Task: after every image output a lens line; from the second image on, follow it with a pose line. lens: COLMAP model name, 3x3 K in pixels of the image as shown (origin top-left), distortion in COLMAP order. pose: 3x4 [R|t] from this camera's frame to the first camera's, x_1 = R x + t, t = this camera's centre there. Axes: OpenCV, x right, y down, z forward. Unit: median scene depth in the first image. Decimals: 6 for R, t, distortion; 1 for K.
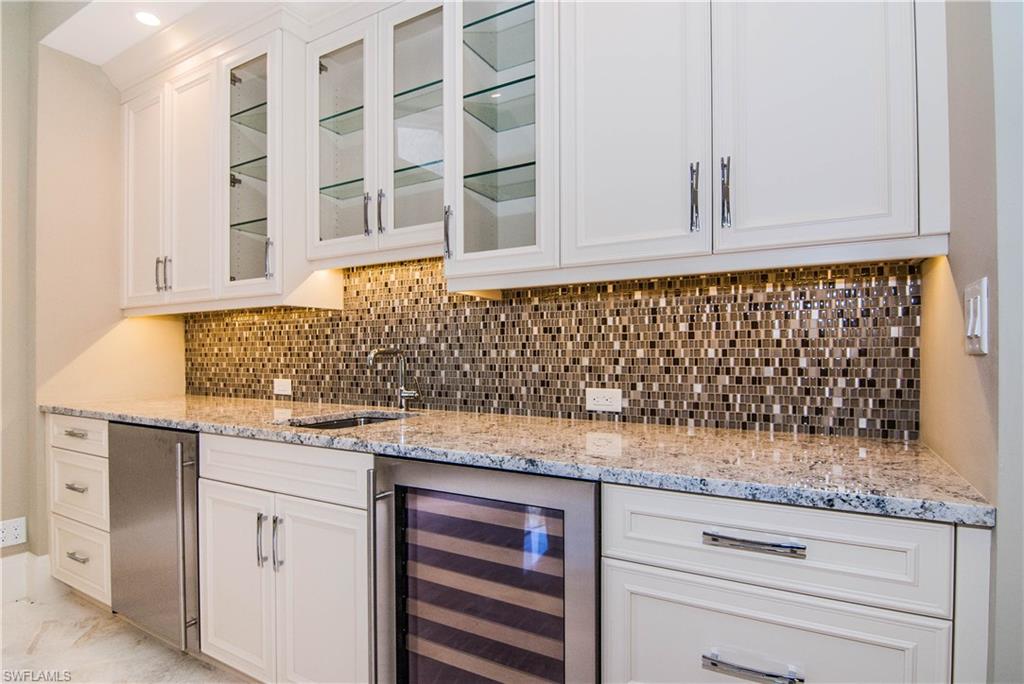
lens RADIAL K [[511.0, 0, 515.6], [0, 511.0, 357.1], [0, 0, 1]] dist [-0.021201, -0.001341]
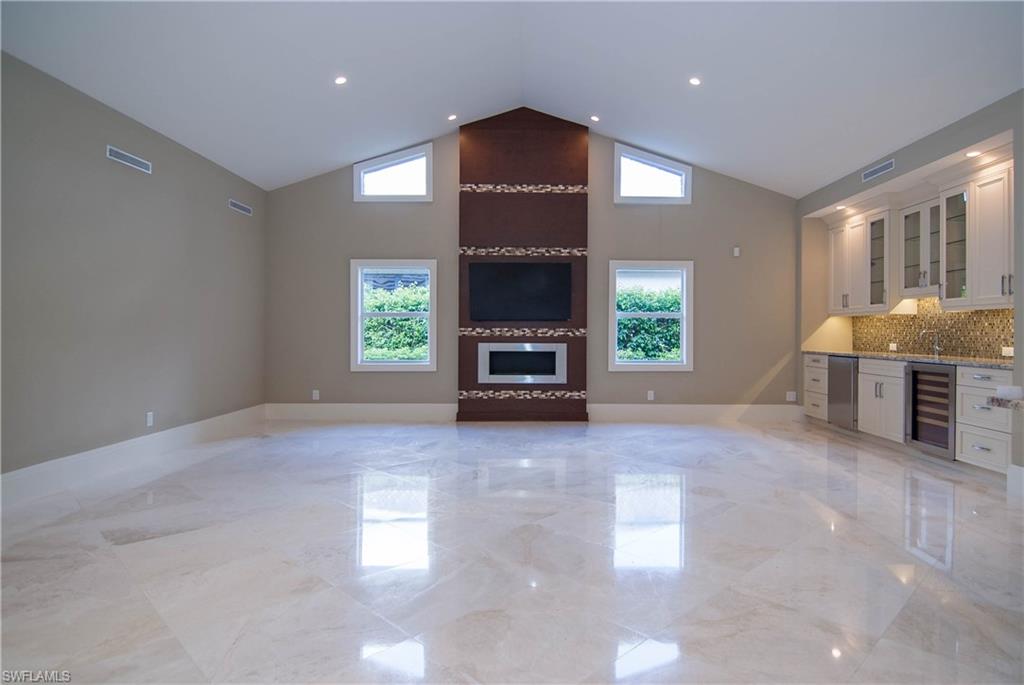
lens RADIAL K [[596.3, 0, 553.9], [0, 596.3, 328.4], [0, 0, 1]] dist [-0.028962, -0.001222]
pose [[0.516654, 0.002351, -0.856191, 1.287658], [-0.013990, 0.999886, -0.005696, 0.013464], [0.856080, 0.014921, 0.516628, -2.107822]]
